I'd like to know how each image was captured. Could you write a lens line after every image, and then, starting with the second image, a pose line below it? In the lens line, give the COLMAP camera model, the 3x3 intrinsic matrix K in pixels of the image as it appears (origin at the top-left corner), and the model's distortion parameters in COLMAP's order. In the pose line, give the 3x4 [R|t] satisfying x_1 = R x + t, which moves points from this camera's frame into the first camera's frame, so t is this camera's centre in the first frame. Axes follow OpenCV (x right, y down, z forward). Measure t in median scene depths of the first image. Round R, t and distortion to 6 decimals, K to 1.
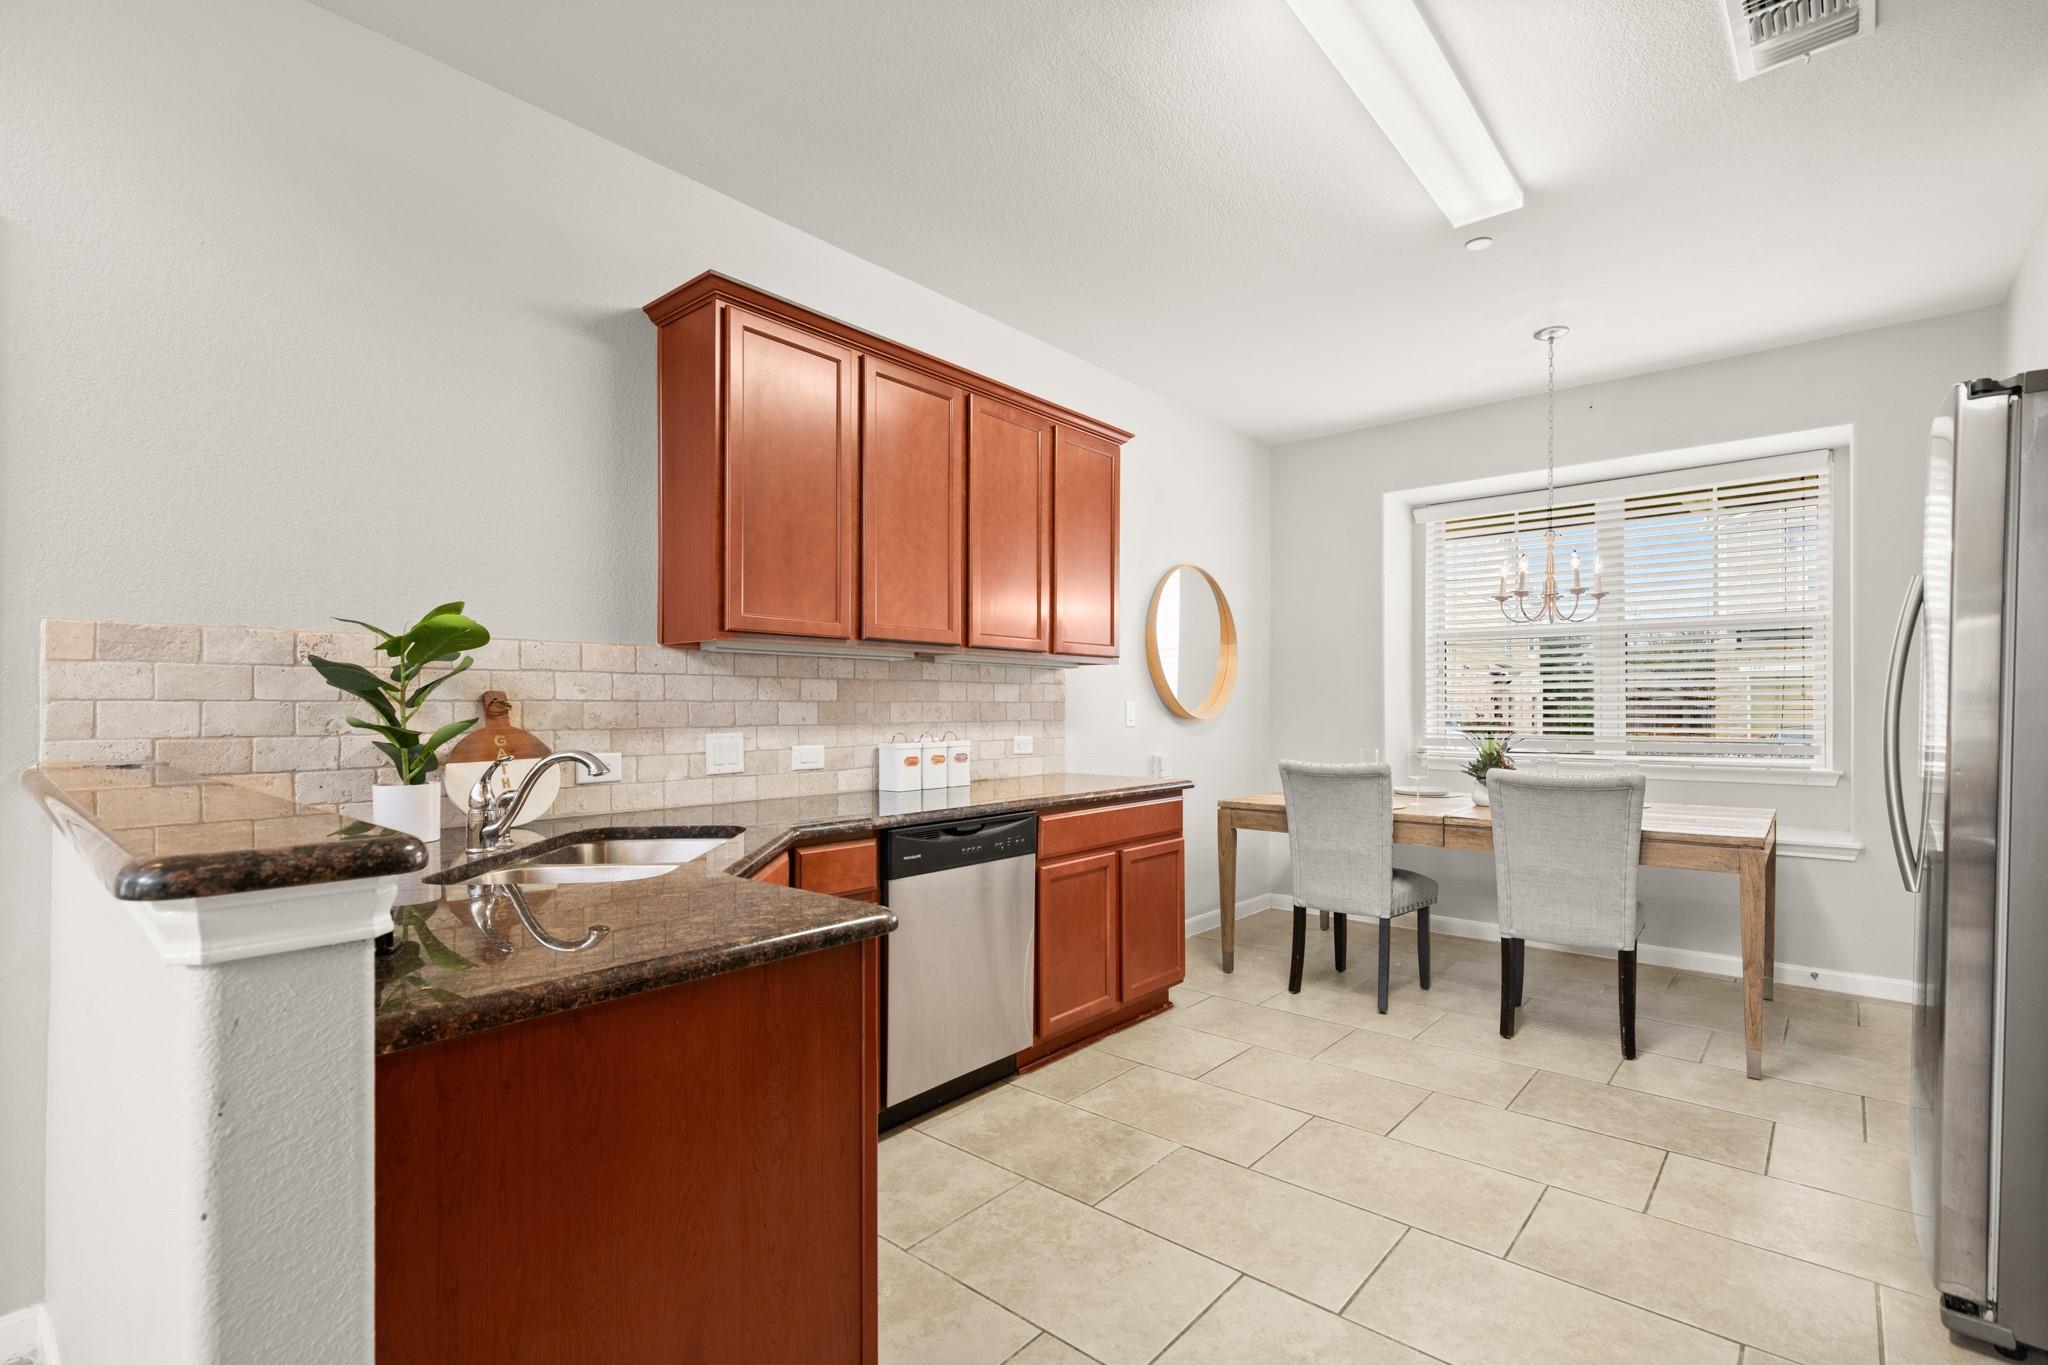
lens RADIAL K [[937.6, 0, 1044.2], [0, 937.6, 699.7], [0, 0, 1]] dist [0.000605, -0.000086]
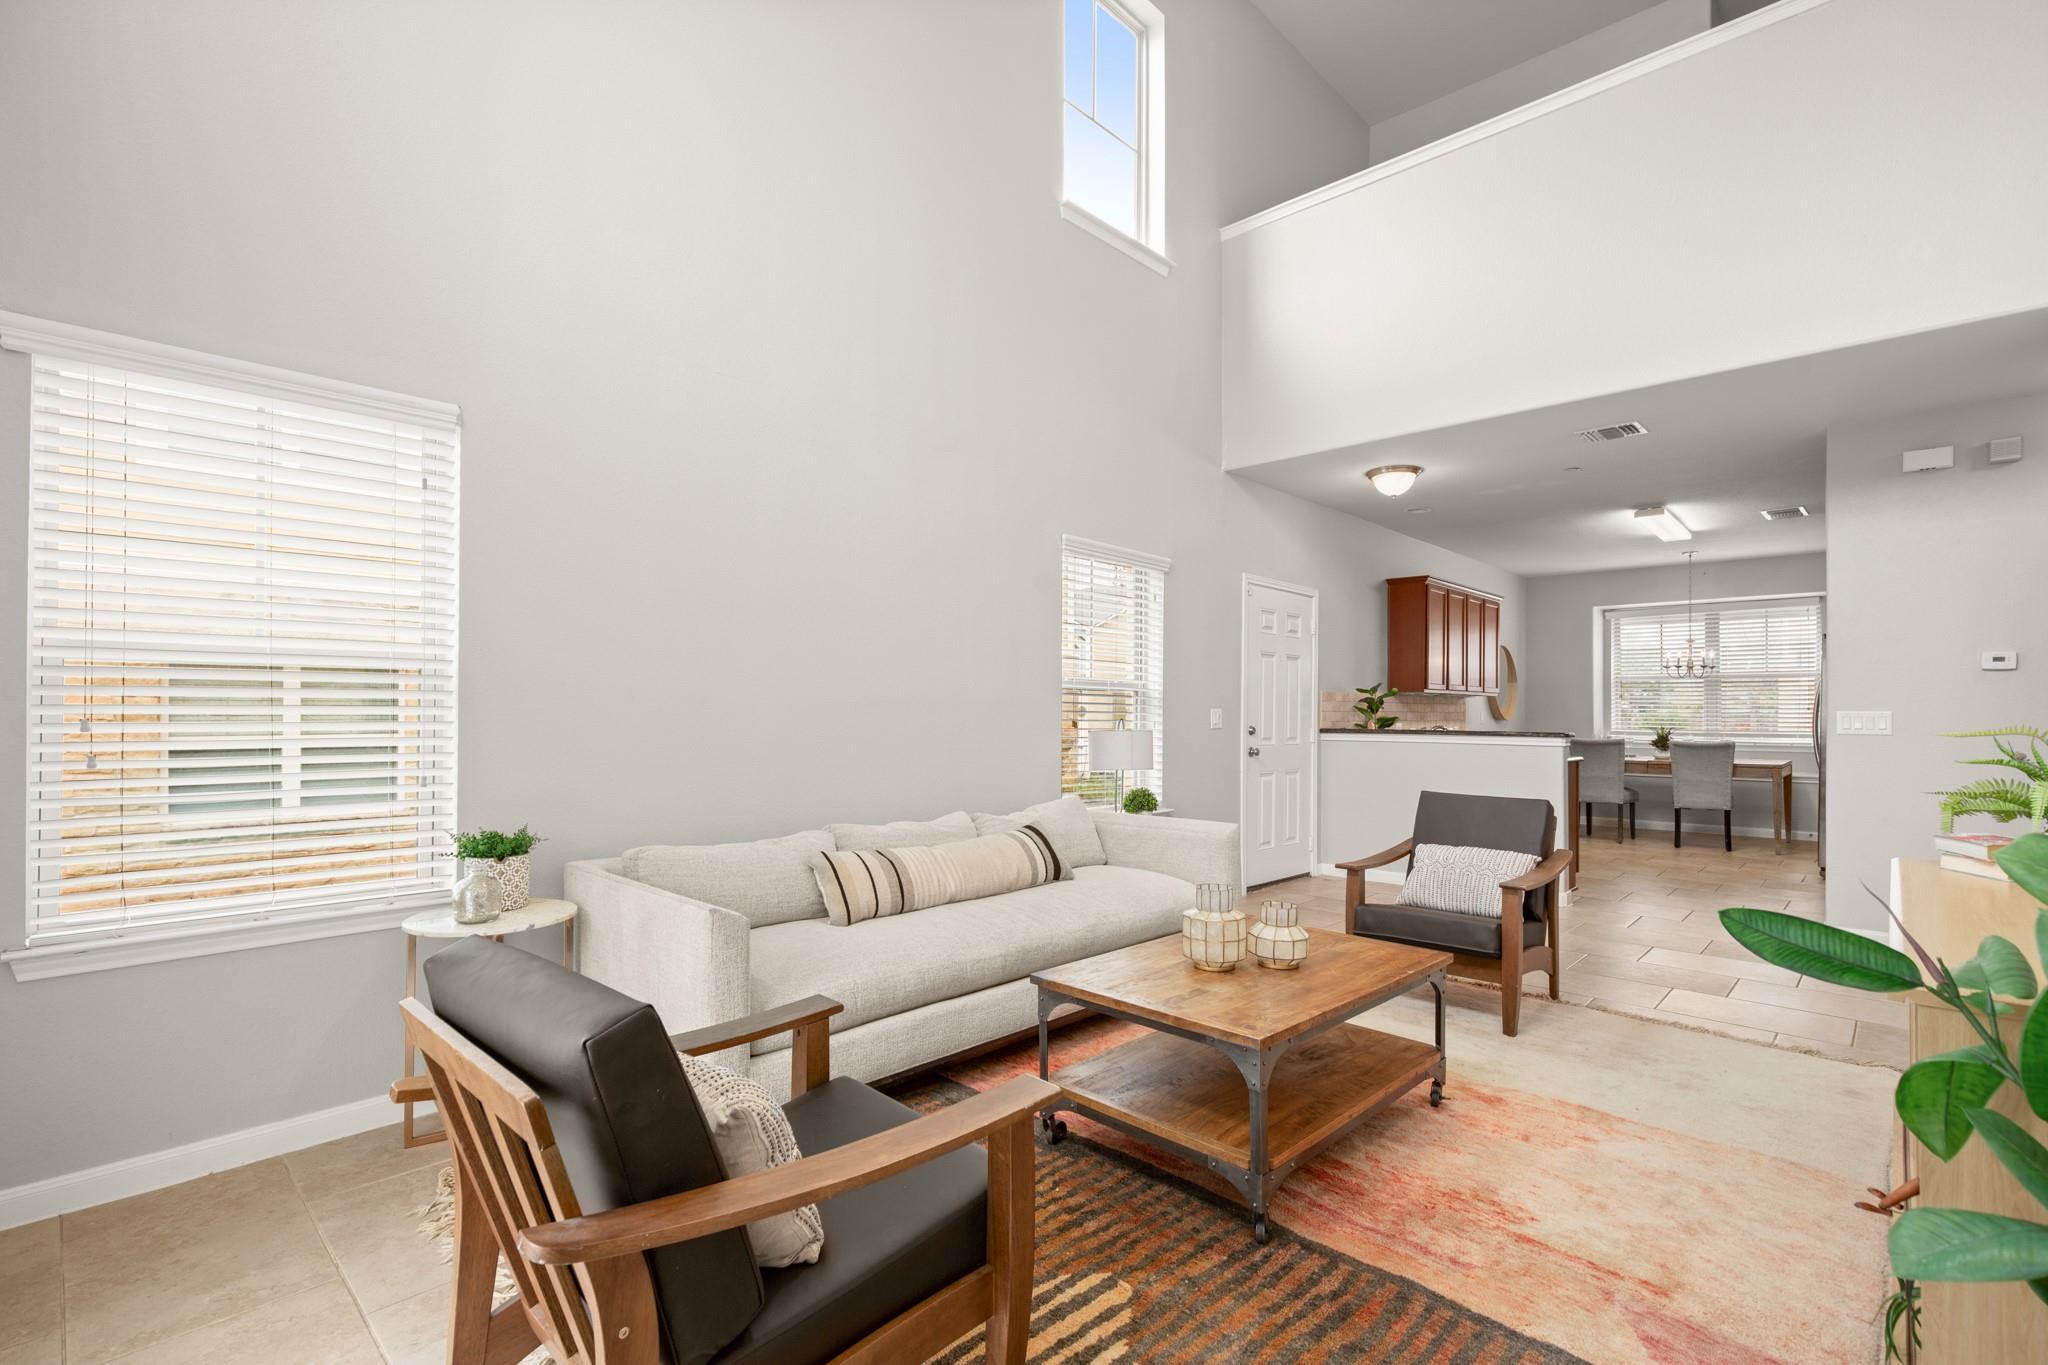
lens RADIAL K [[937.6, 0, 1044.2], [0, 937.6, 699.7], [0, 0, 1]] dist [0.000605, -0.000086]
pose [[0.998847, 0.004988, -0.047745, -1.125921], [-0.005435, 0.999943, -0.009242, -0.001364], [0.047697, 0.009491, 0.998817, -1.655979]]
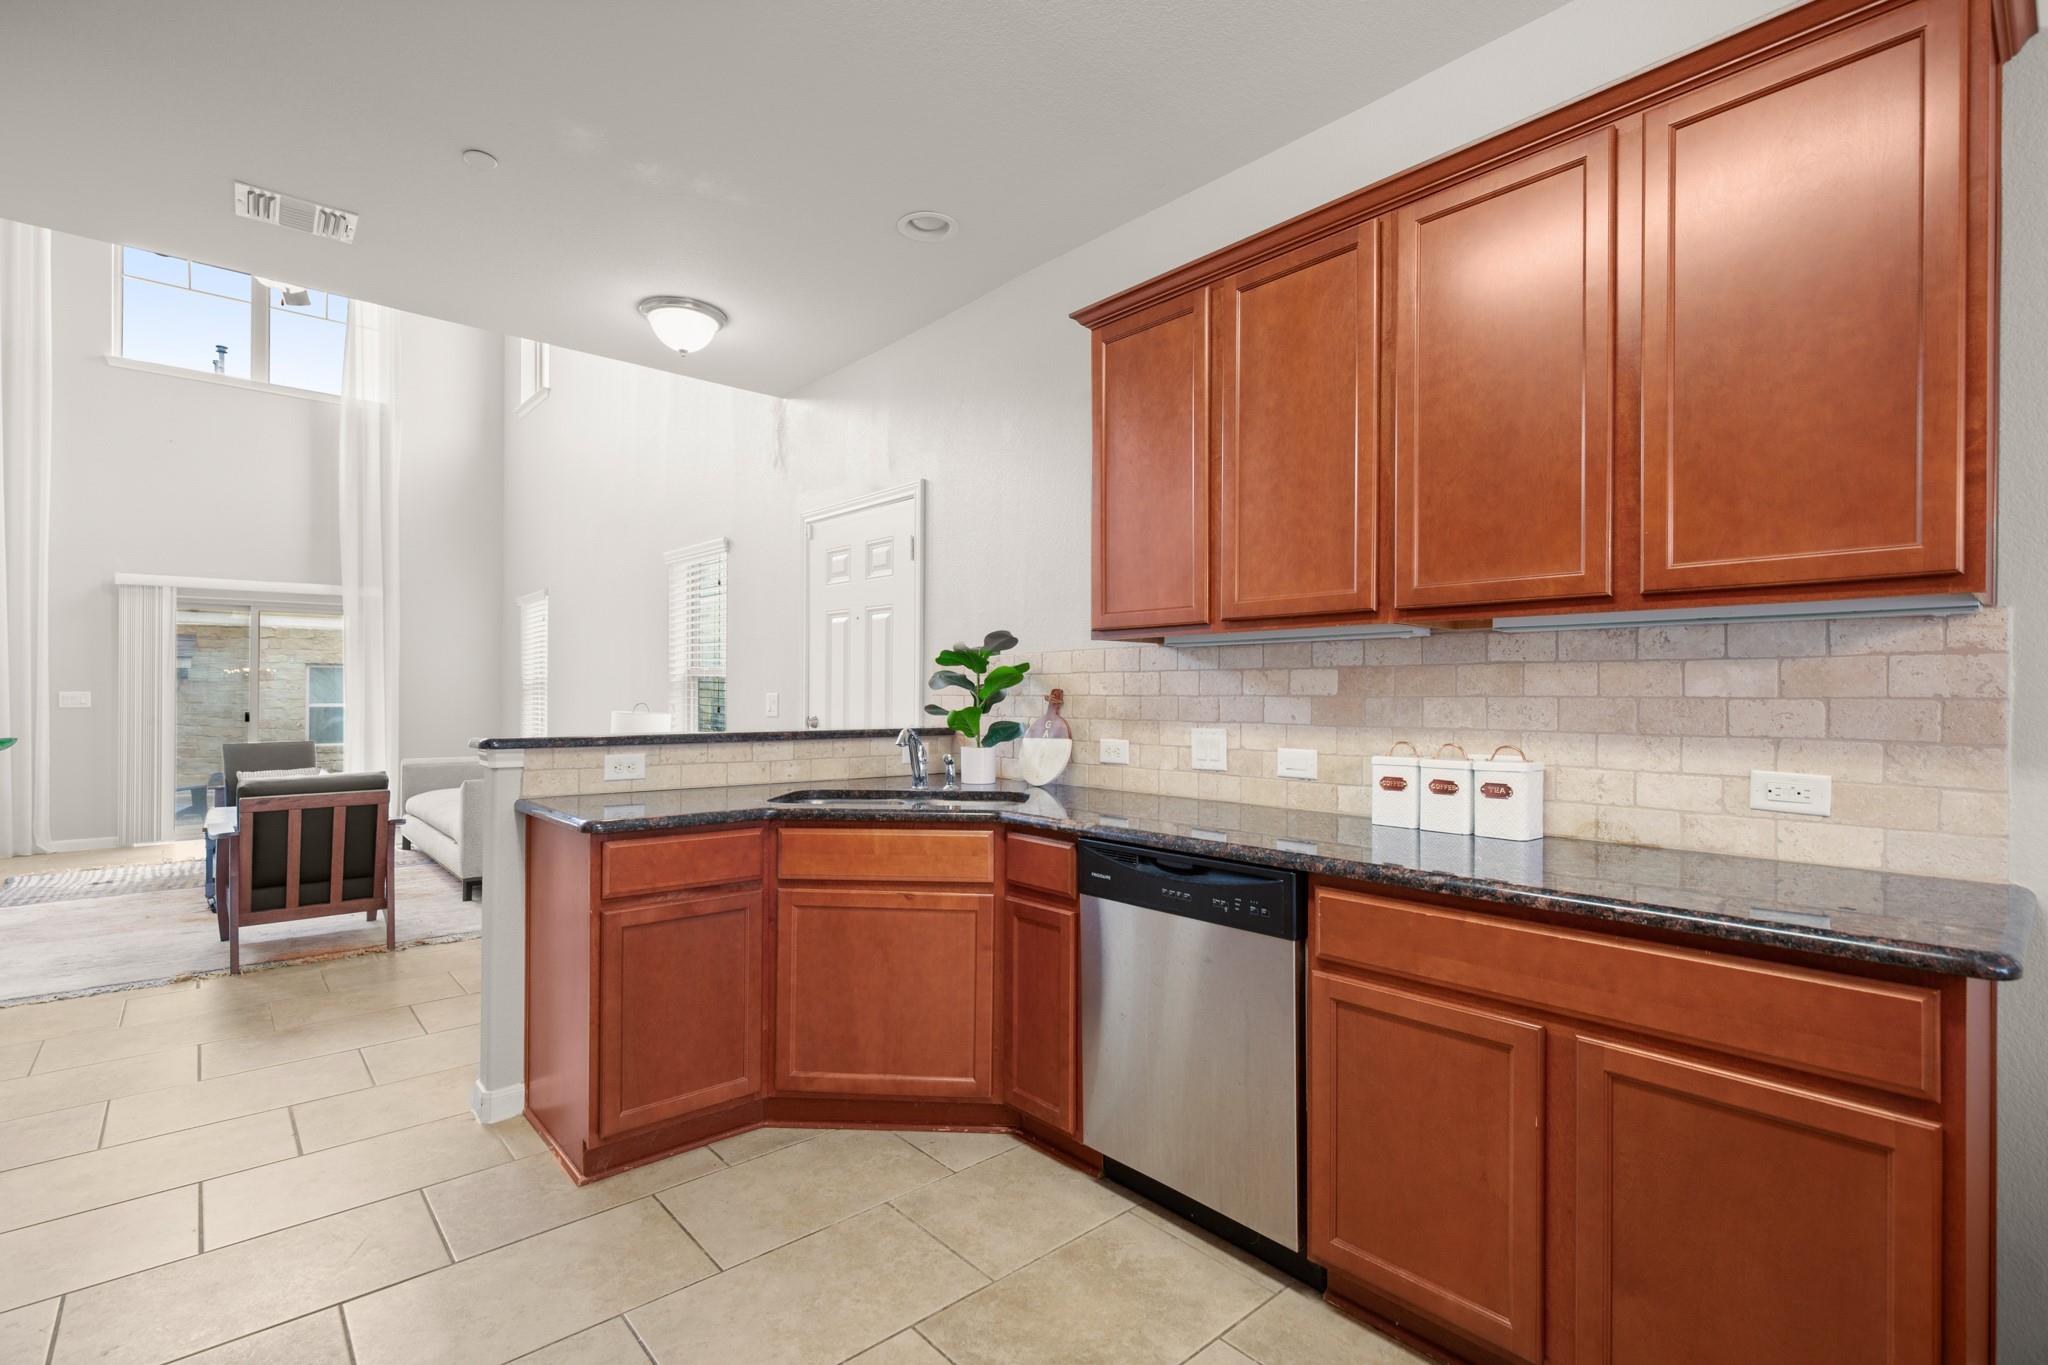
lens RADIAL K [[937.6, 0, 1044.2], [0, 937.6, 699.7], [0, 0, 1]] dist [0.000605, -0.000086]
pose [[-0.134771, 0.002644, -0.990873, 0.607316], [0.000177, 0.999996, 0.002644, 0.002638], [0.990877, 0.000181, -0.134771, 0.895800]]
